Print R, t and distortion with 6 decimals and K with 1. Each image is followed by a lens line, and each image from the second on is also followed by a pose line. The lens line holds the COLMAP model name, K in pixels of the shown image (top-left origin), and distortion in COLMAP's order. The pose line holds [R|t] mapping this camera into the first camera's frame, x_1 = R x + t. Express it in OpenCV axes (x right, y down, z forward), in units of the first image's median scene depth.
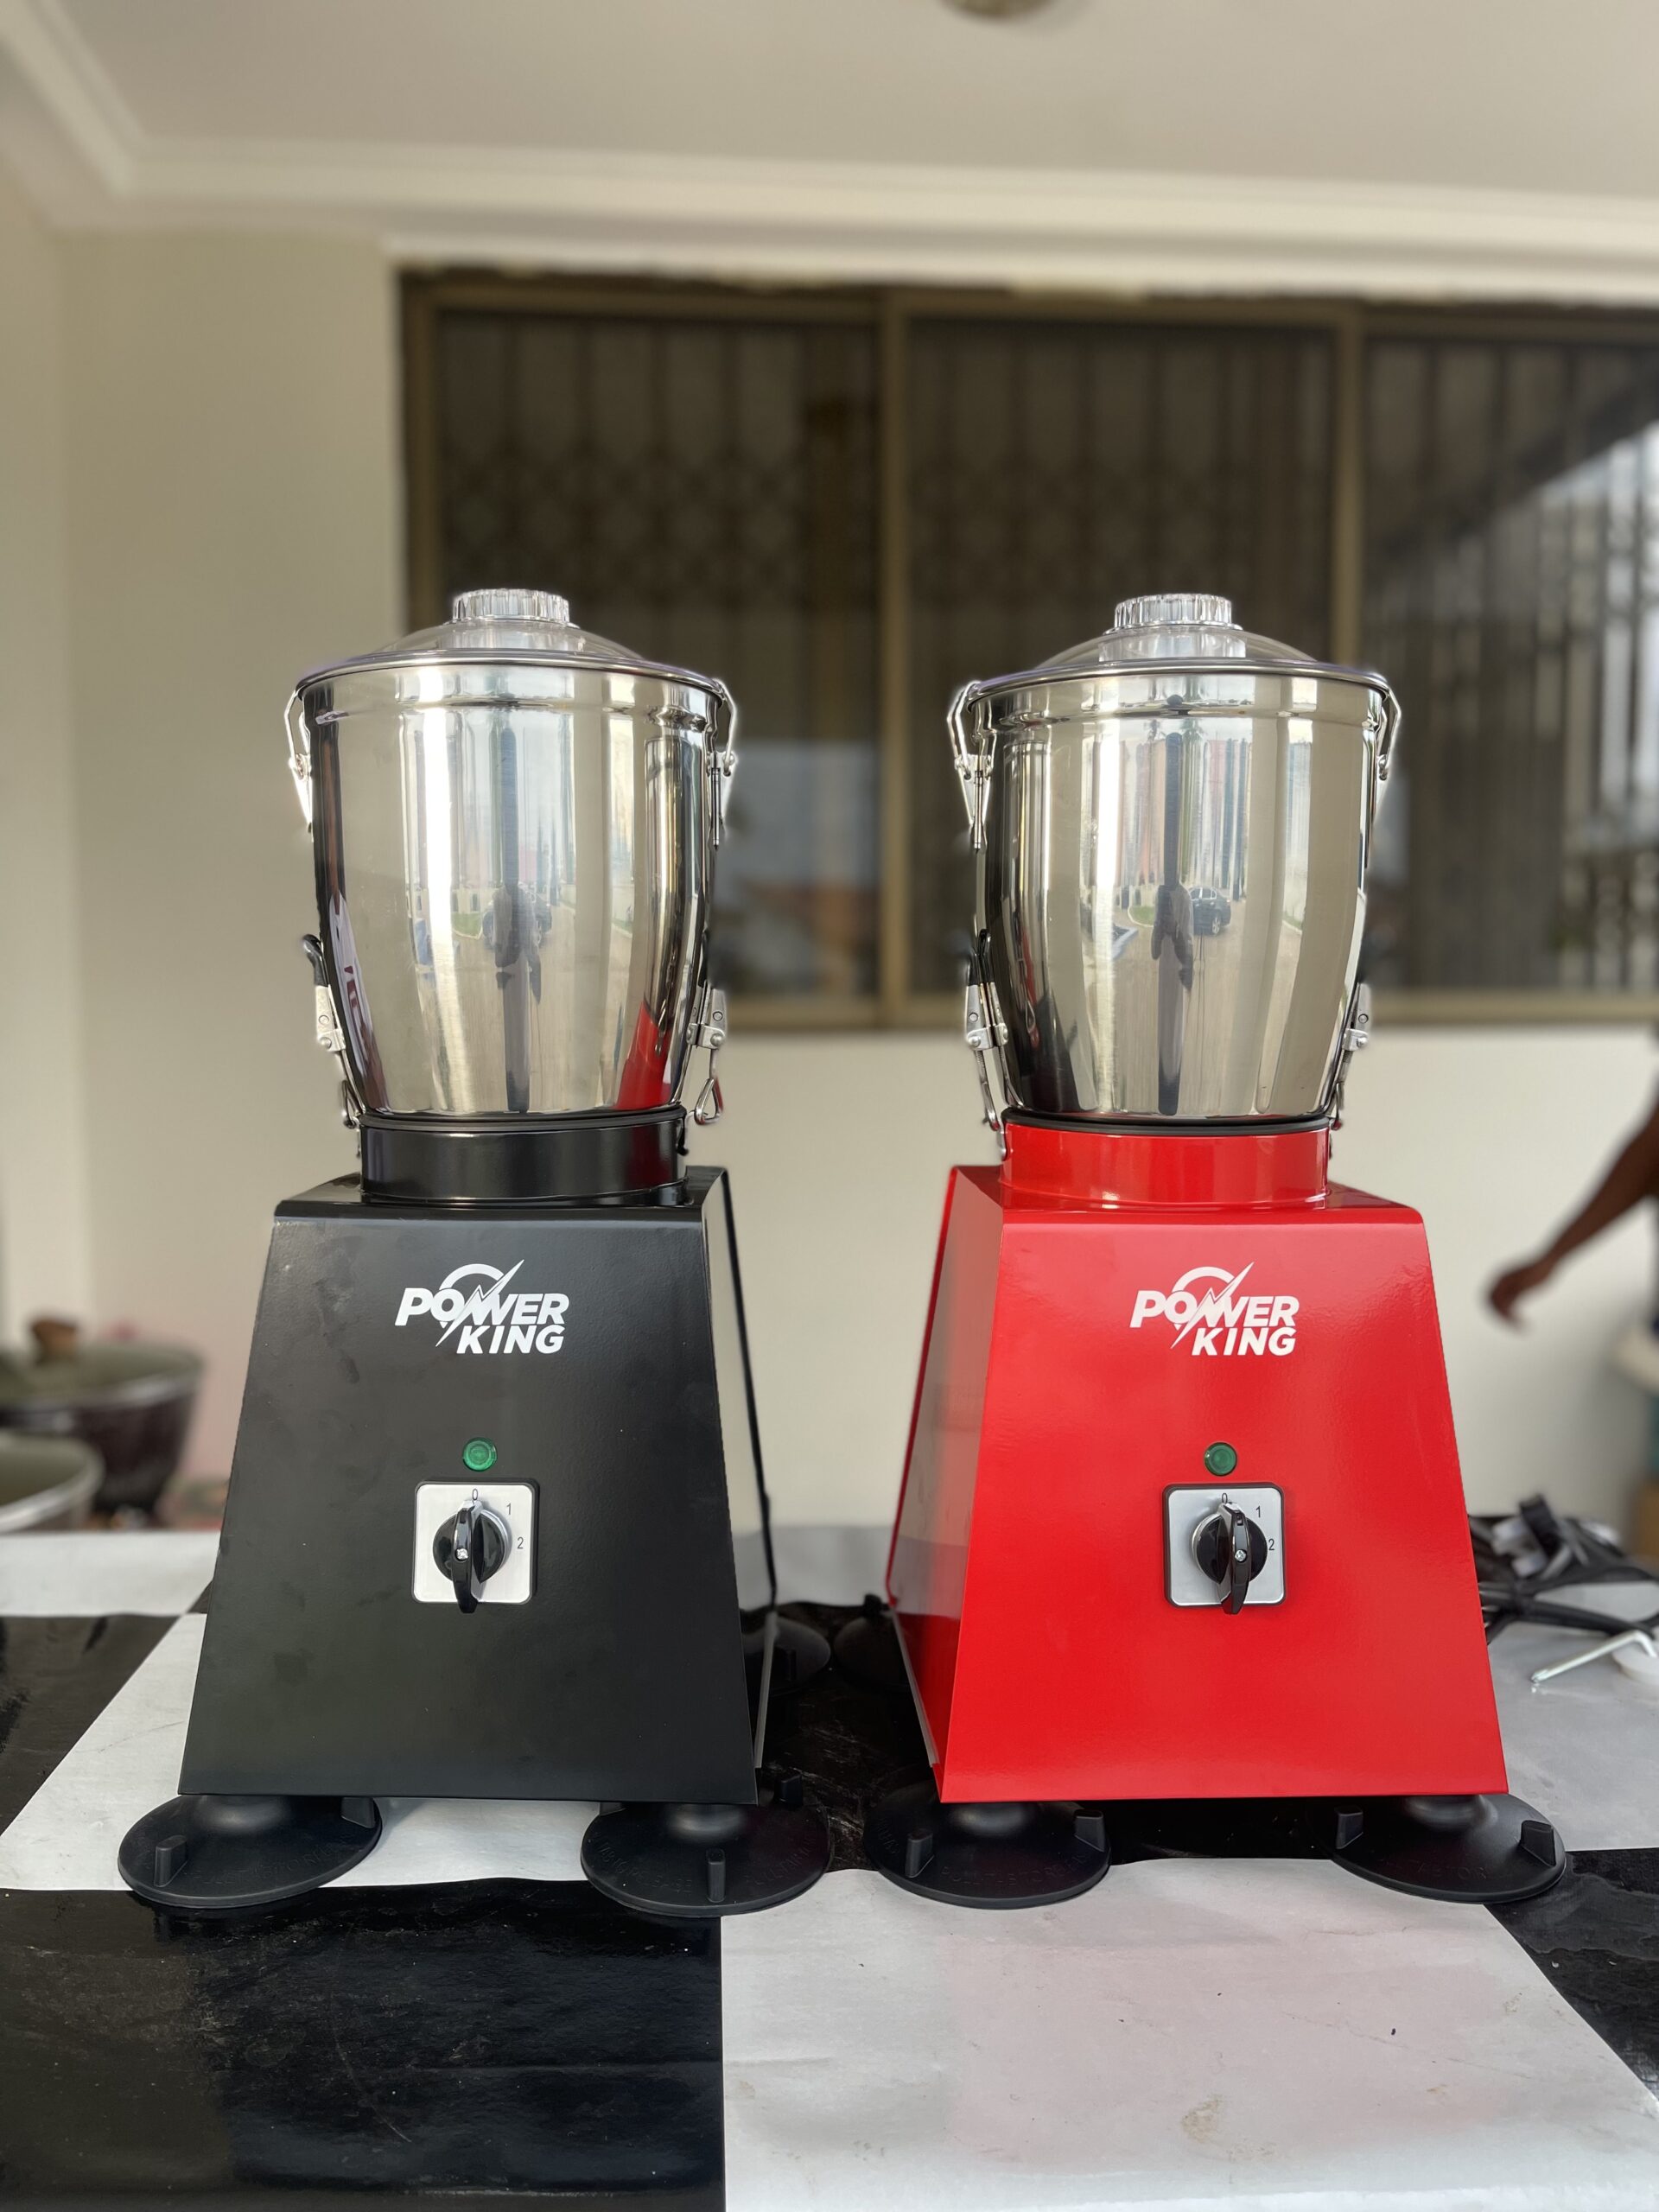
lens RADIAL K [[1324.0, 0, 839.7], [0, 1324.0, 1102.7], [0, 0, 1]] dist [-0.002203, -0.001783]
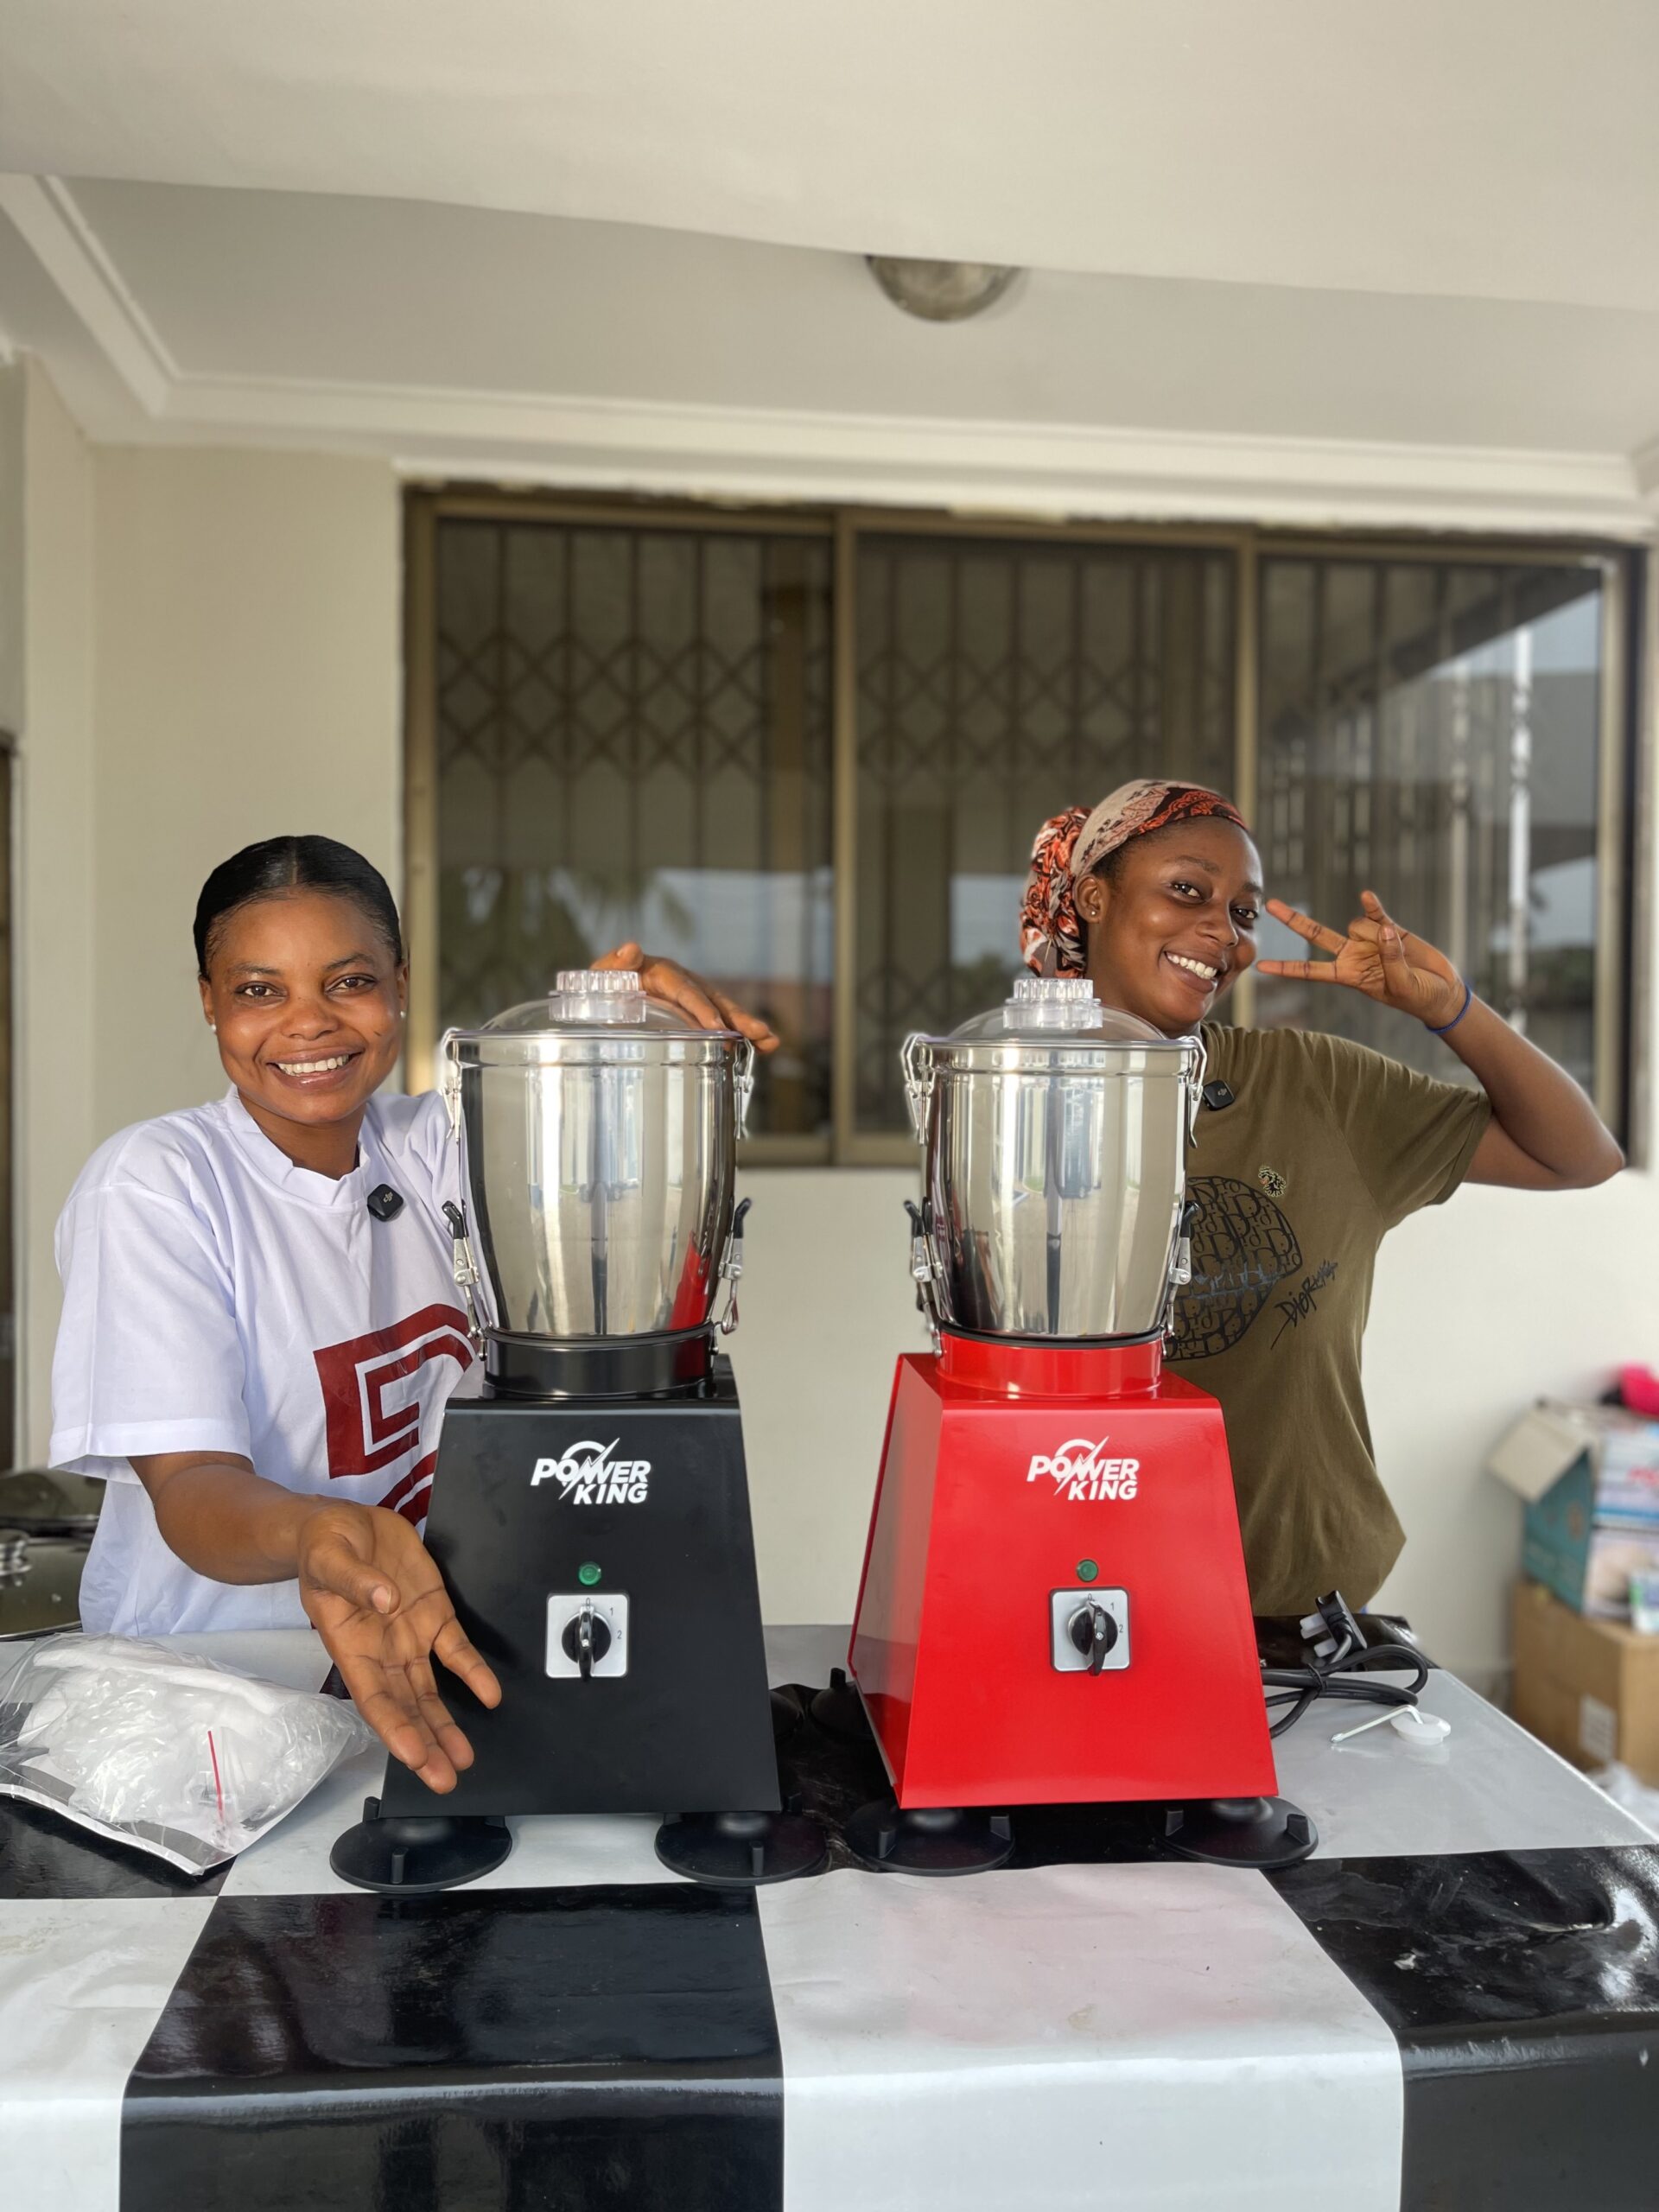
lens RADIAL K [[1324.0, 0, 839.7], [0, 1324.0, 1102.7], [0, 0, 1]] dist [-0.002203, -0.001783]
pose [[0.999150, 0.002692, 0.041135, -0.054576], [0.000294, 0.997375, -0.072413, -0.147906], [-0.041222, 0.072364, 0.996526, -0.510125]]
